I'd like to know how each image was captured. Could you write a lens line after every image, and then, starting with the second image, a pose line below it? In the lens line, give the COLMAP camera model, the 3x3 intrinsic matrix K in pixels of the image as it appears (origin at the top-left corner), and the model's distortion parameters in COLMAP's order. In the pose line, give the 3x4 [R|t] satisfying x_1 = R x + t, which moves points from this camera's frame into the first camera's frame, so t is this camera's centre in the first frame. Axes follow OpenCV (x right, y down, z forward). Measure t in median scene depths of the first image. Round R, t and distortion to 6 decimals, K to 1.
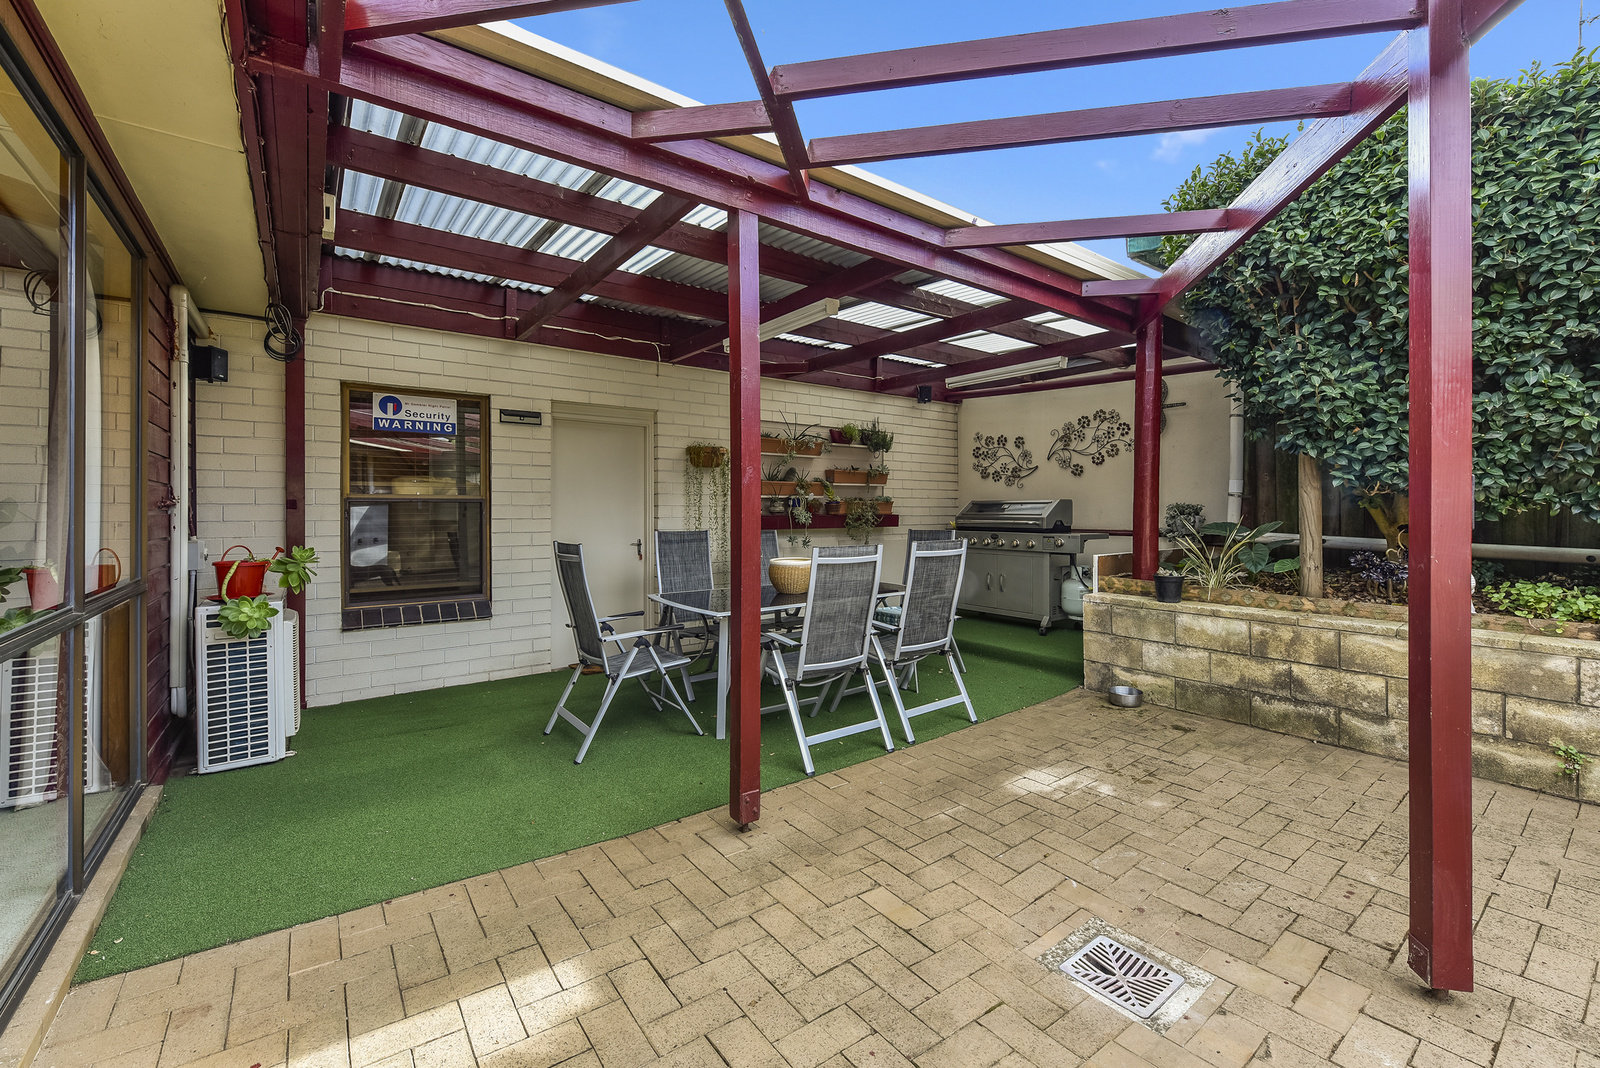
lens RADIAL K [[658.9, 0, 800.1], [0, 658.9, 518.8], [0, 0, 1]] dist [0.000434, -0.000032]
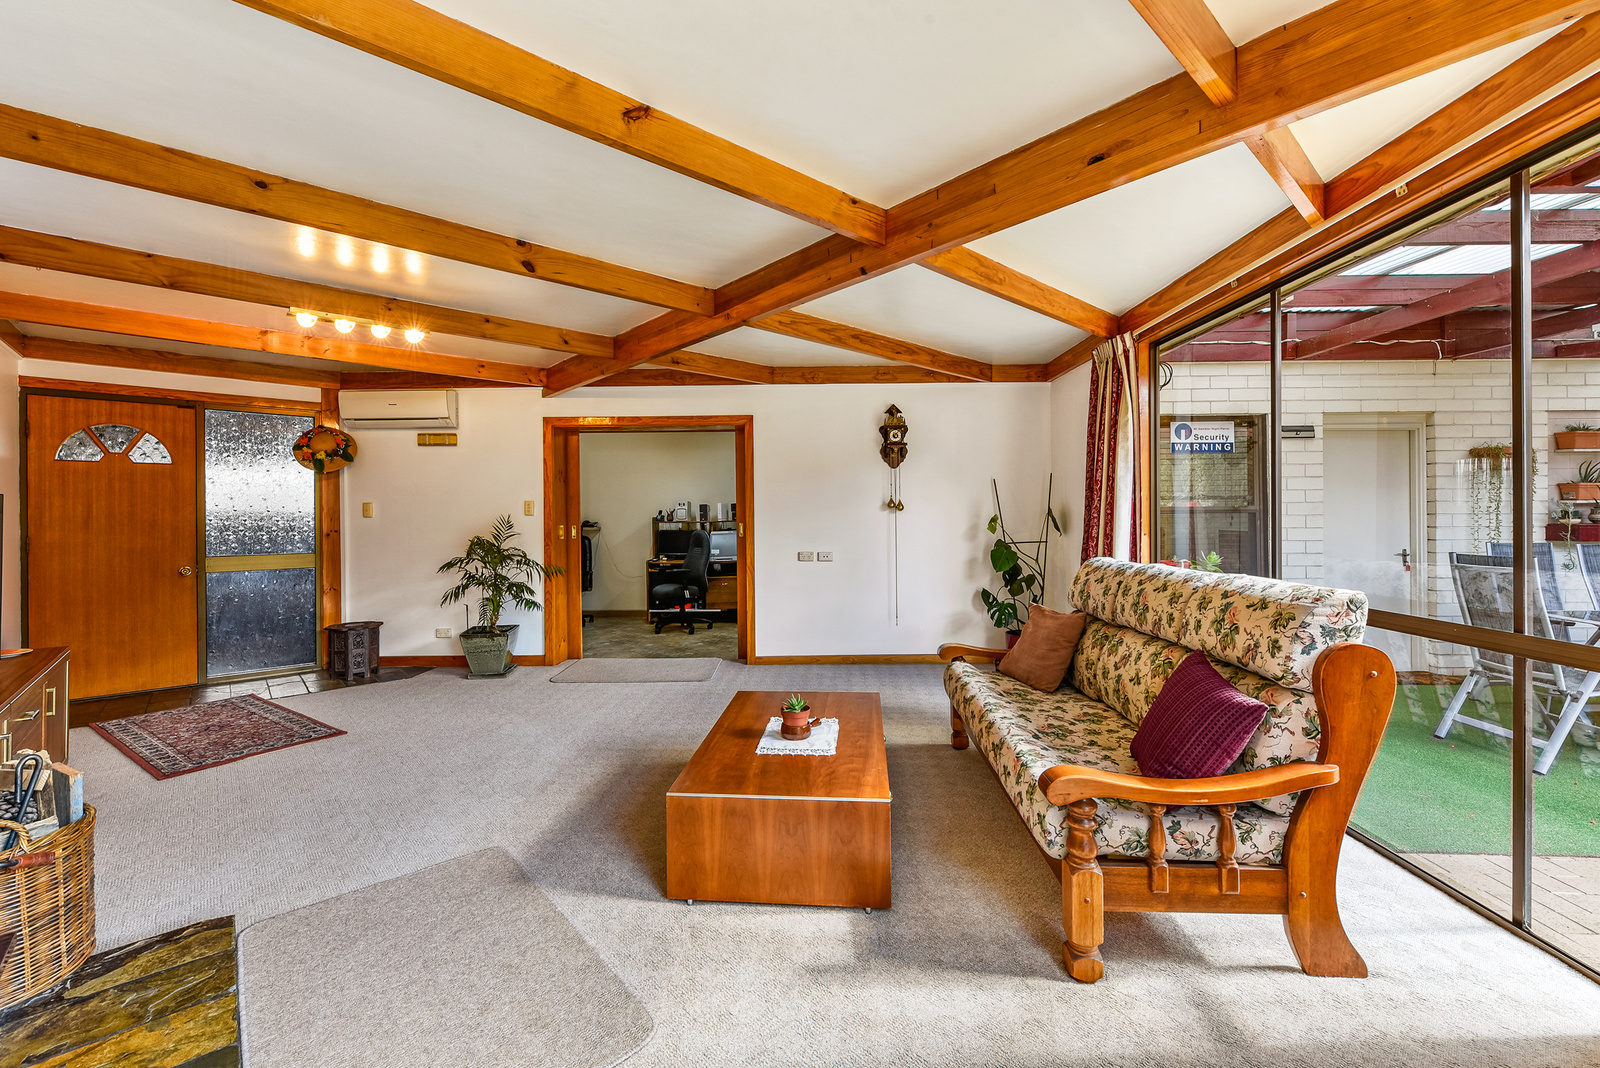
lens RADIAL K [[658.9, 0, 800.1], [0, 658.9, 518.8], [0, 0, 1]] dist [0.000434, -0.000032]
pose [[0.789806, -0.001041, -0.613355, -0.409793], [-0.002891, 0.999981, -0.005420, -0.006223], [0.613350, 0.006054, 0.789788, -0.334490]]
